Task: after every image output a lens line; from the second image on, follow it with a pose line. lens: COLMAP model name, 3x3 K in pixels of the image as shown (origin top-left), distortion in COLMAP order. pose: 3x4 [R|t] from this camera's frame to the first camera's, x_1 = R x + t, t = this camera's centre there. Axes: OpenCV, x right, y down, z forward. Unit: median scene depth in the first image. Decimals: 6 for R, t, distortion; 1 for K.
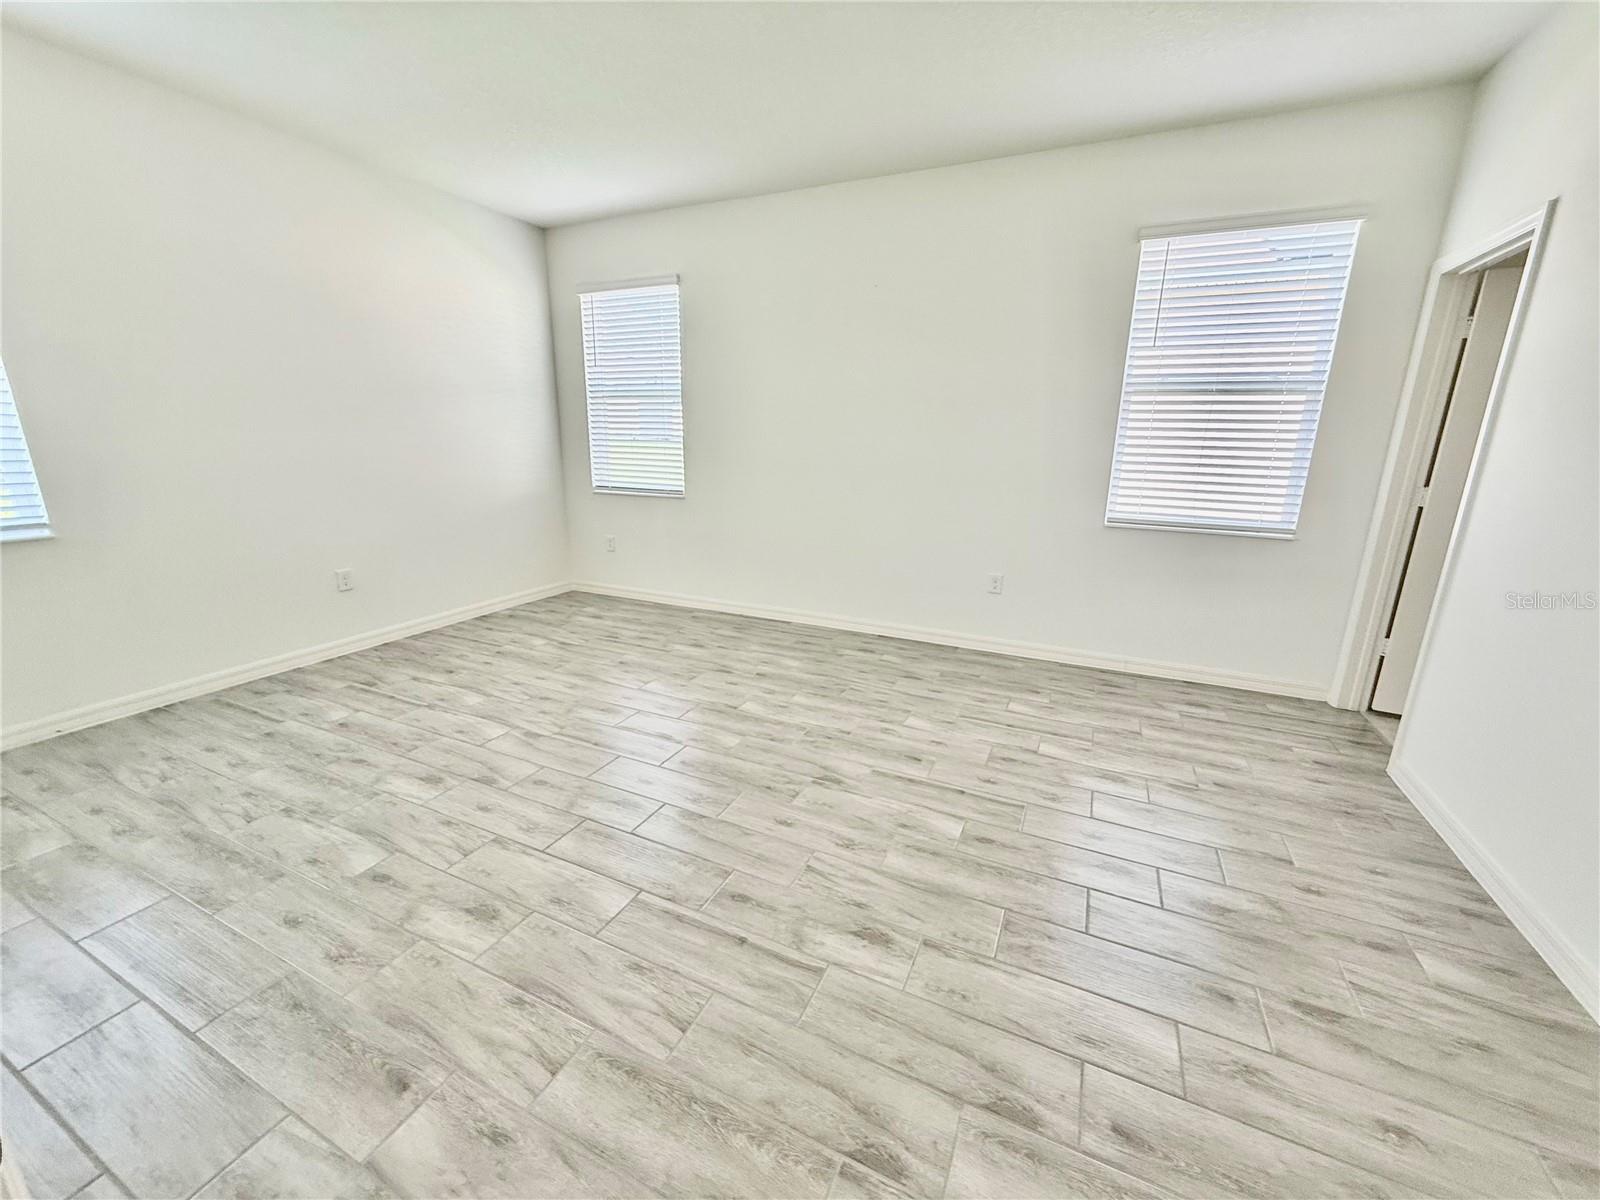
lens RADIAL K [[636.5, 0, 794.7], [0, 636.5, 594.8], [0, 0, 1]] dist [-0.000087, 0.000340]
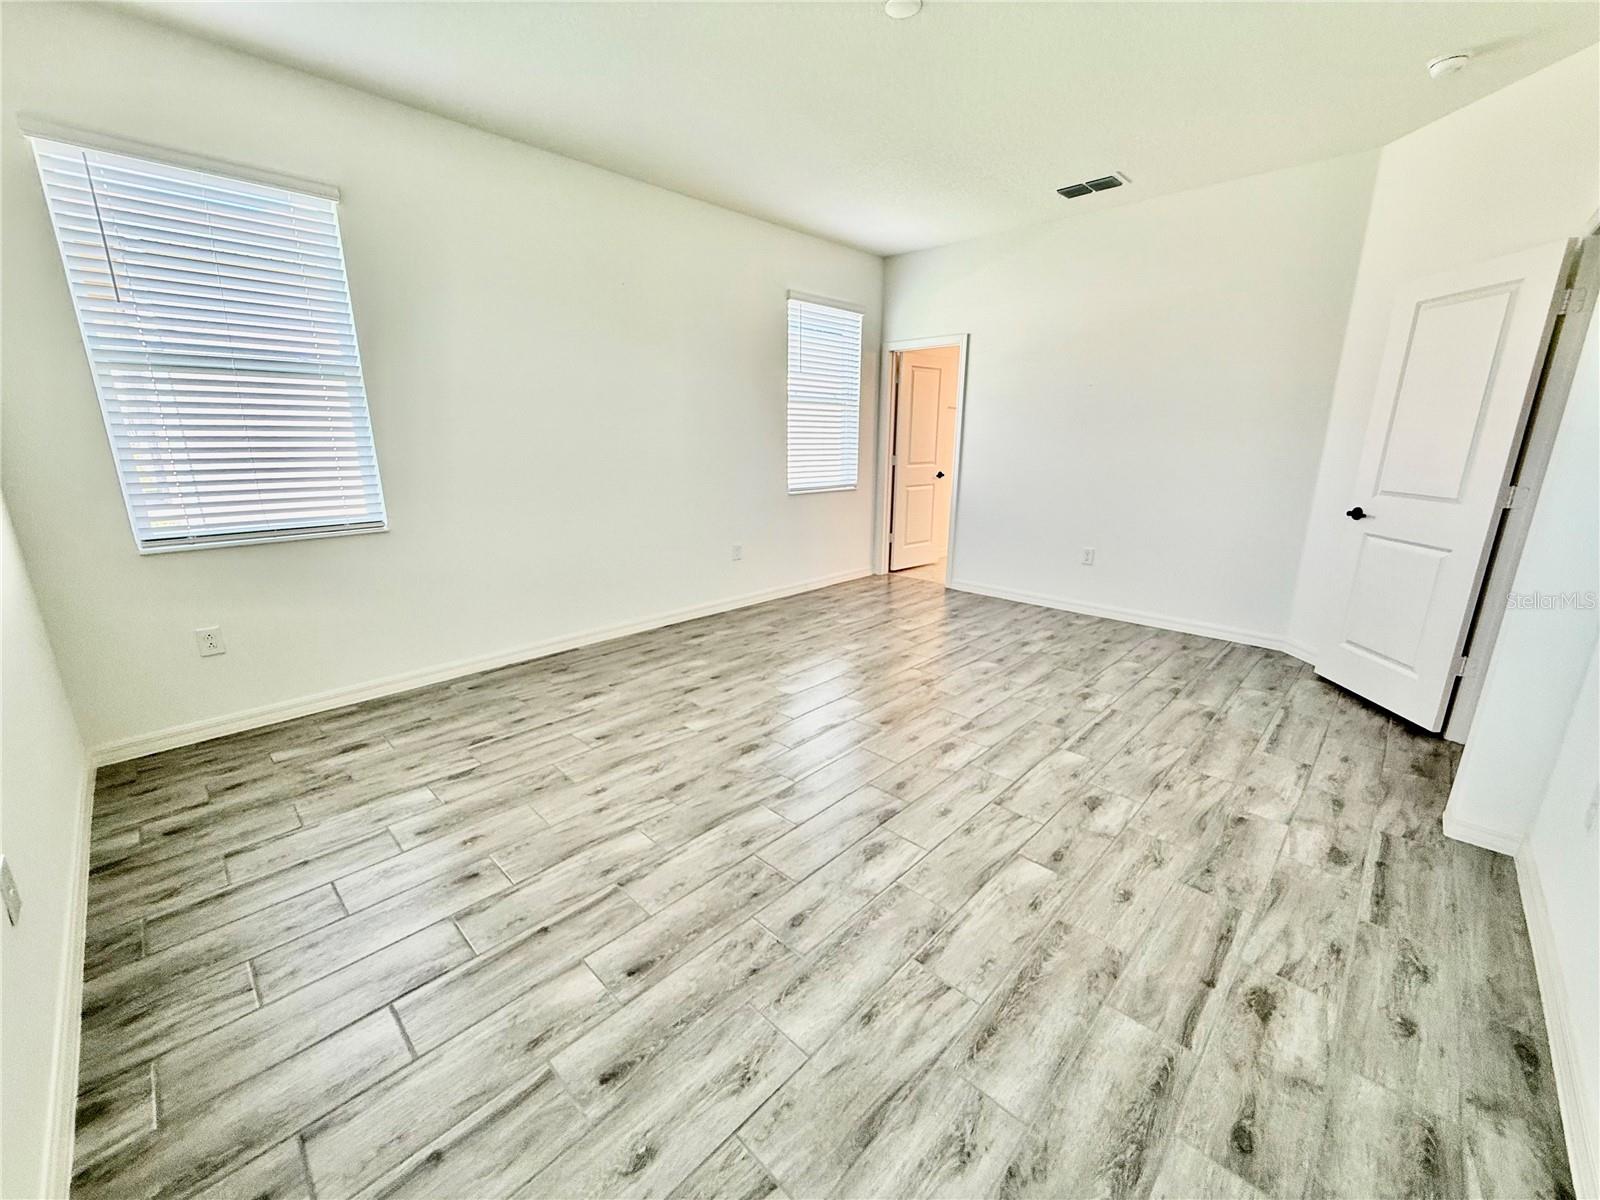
lens RADIAL K [[636.5, 0, 794.7], [0, 636.5, 594.8], [0, 0, 1]] dist [-0.000087, 0.000340]
pose [[0.329104, -0.246192, 0.911636, -0.841218], [0.233023, 0.956733, 0.174248, -0.134582], [-0.915091, 0.155086, 0.372233, 0.474368]]
